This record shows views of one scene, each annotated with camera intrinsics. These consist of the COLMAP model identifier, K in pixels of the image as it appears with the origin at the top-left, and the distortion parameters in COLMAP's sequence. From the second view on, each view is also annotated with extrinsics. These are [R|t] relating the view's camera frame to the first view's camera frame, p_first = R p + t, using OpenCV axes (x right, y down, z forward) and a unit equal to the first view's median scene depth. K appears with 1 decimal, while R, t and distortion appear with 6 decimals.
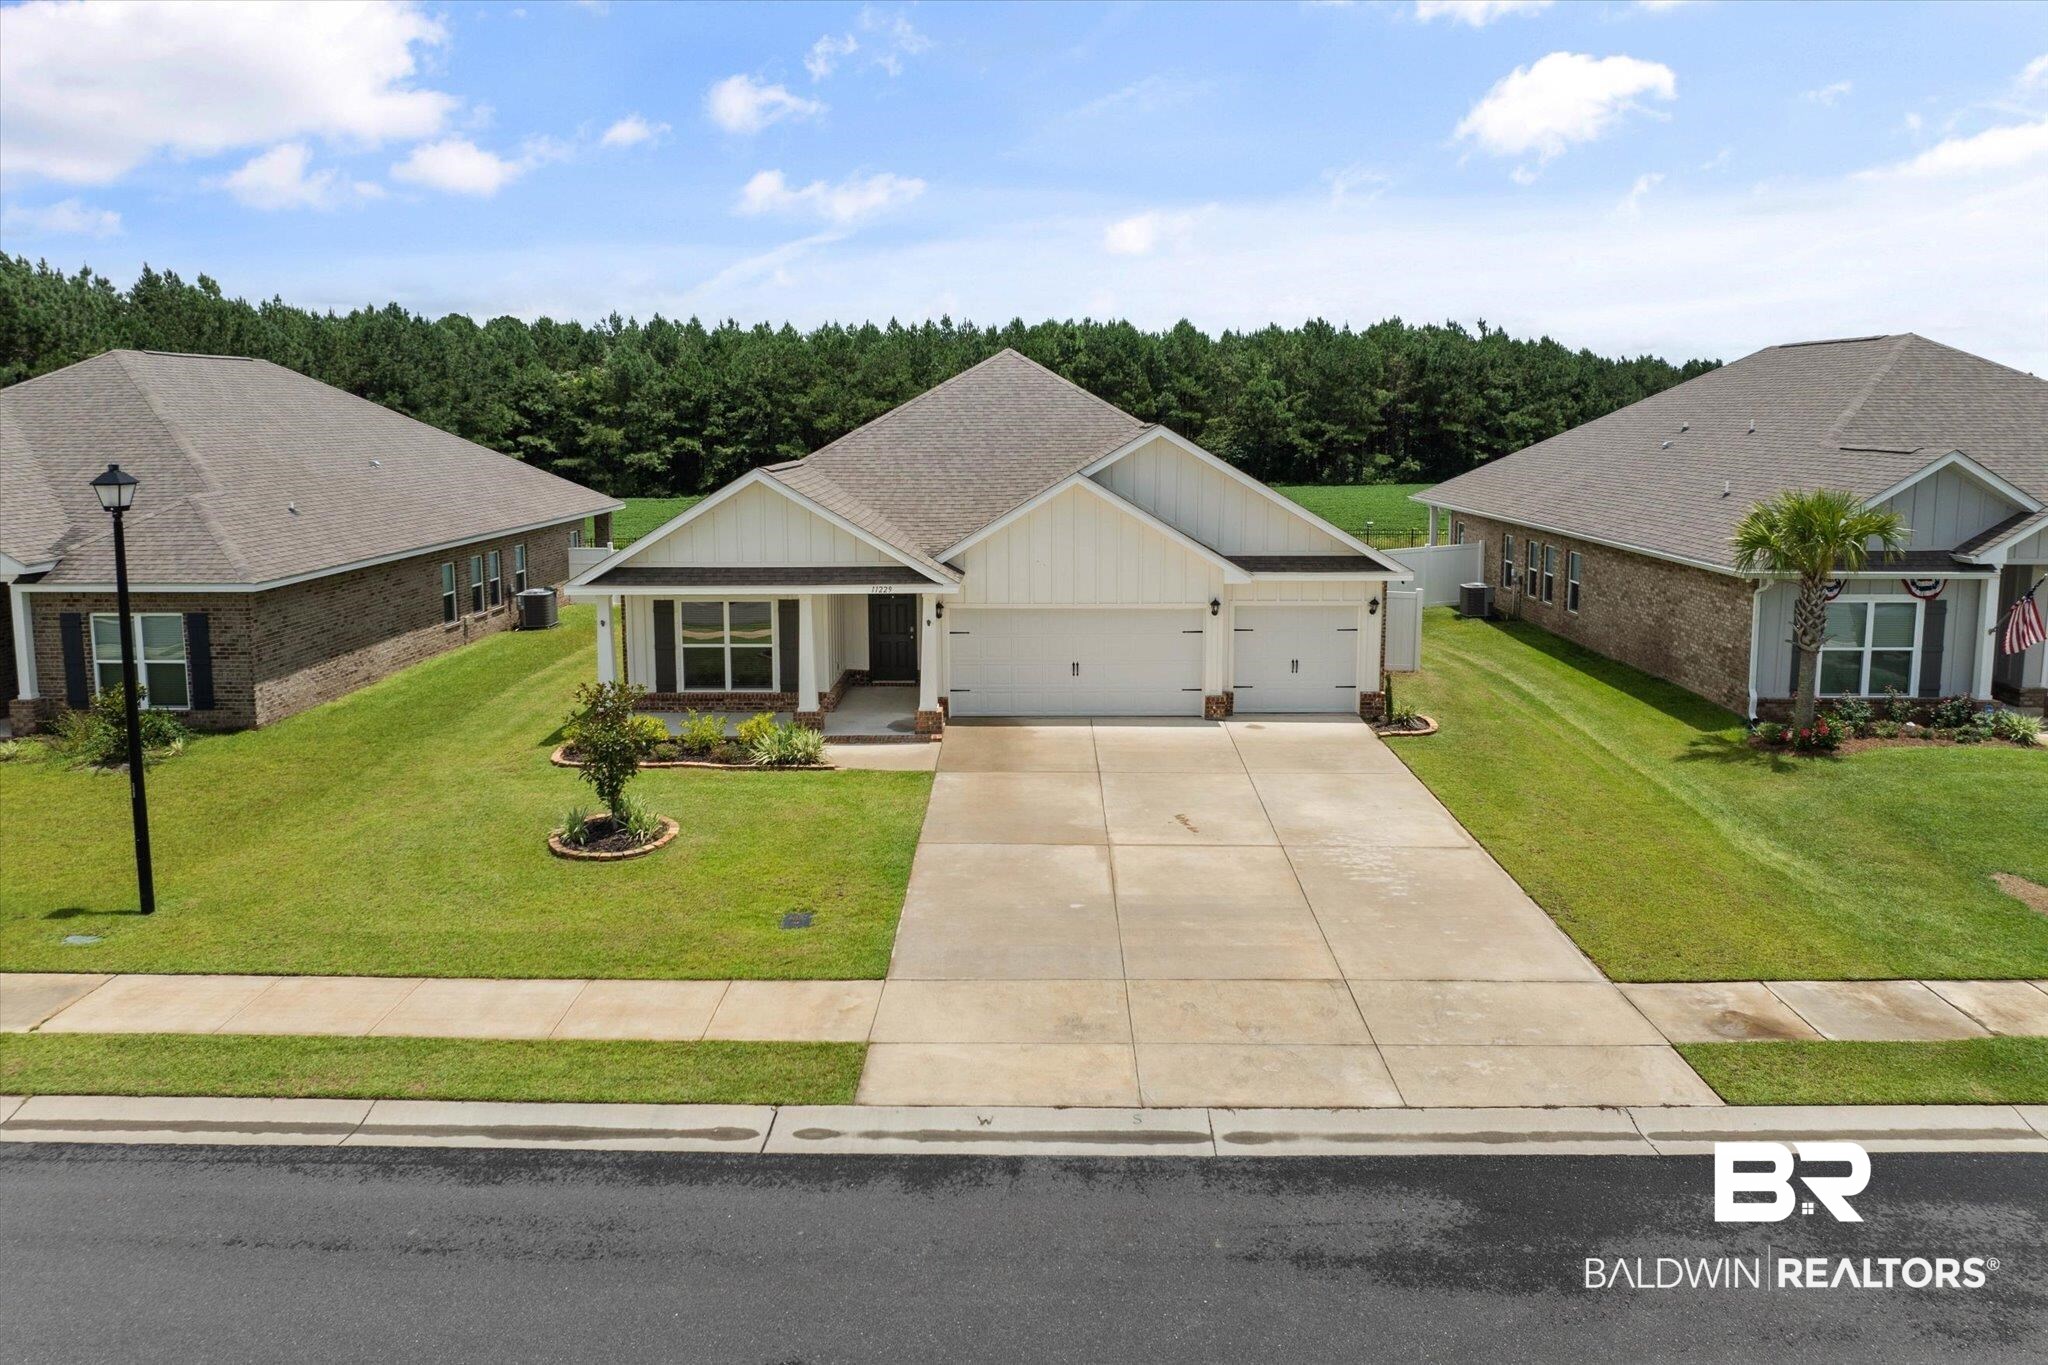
lens RADIAL K [[1502.3, 0, 1024.0], [0, 1502.3, 682.5], [0, 0, 1]] dist [-0.181555, 0.000004]
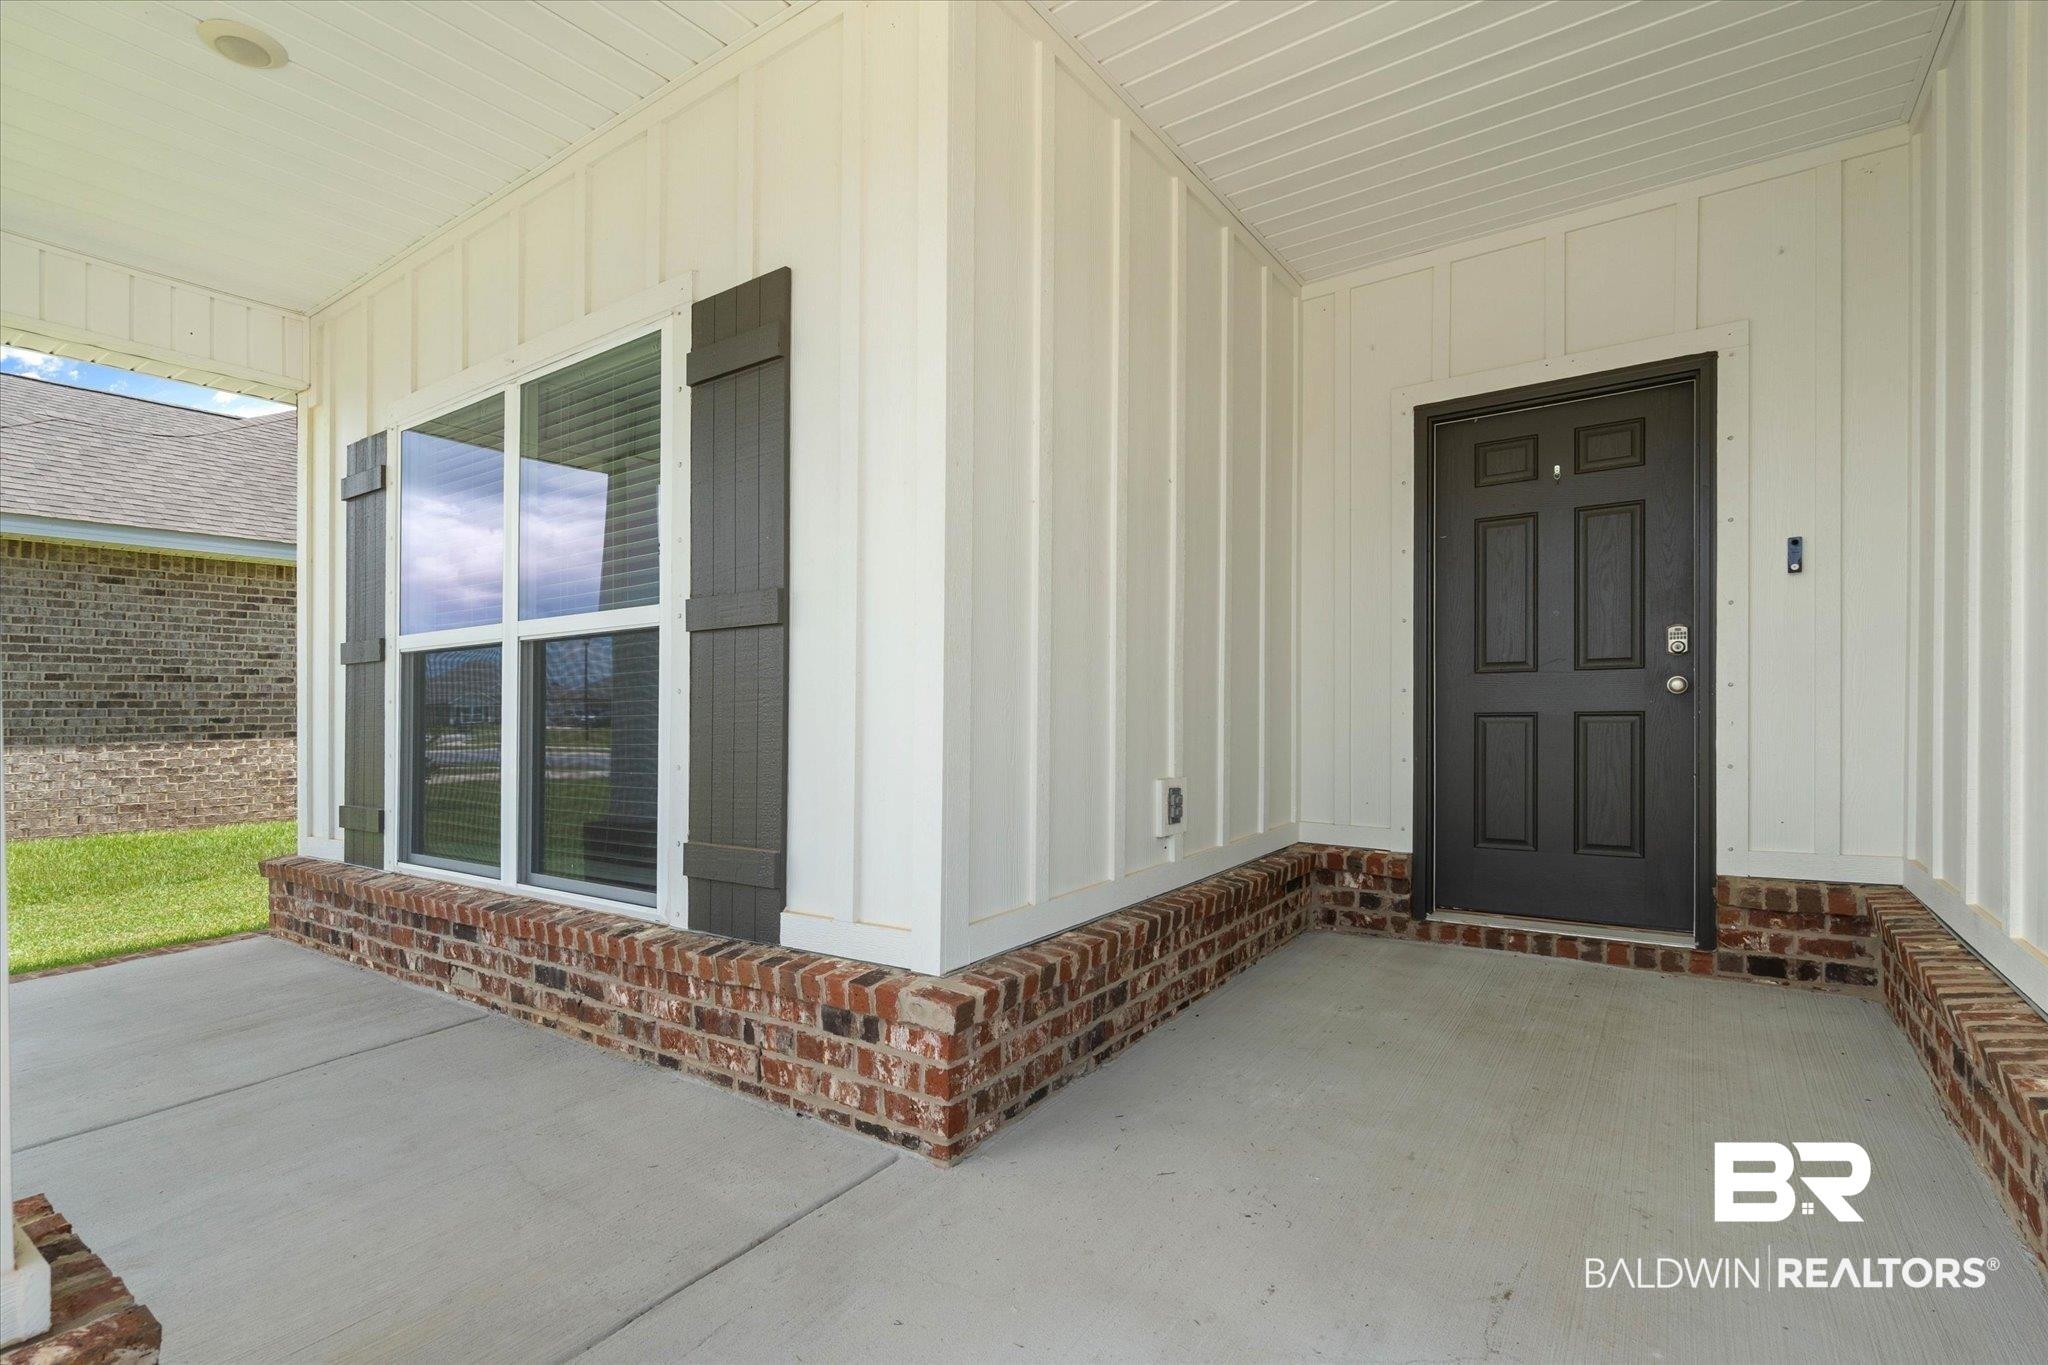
lens RADIAL K [[944.2, 0, 1024.0], [0, 944.2, 682.5], [0, 0, 1]] dist [0.000190, -0.000009]
pose [[0.826312, 0.002981, -0.563205, -0.014159], [-0.104233, 0.983521, -0.147721, -0.001269], [0.553484, 0.180768, 0.813006, 0.162786]]
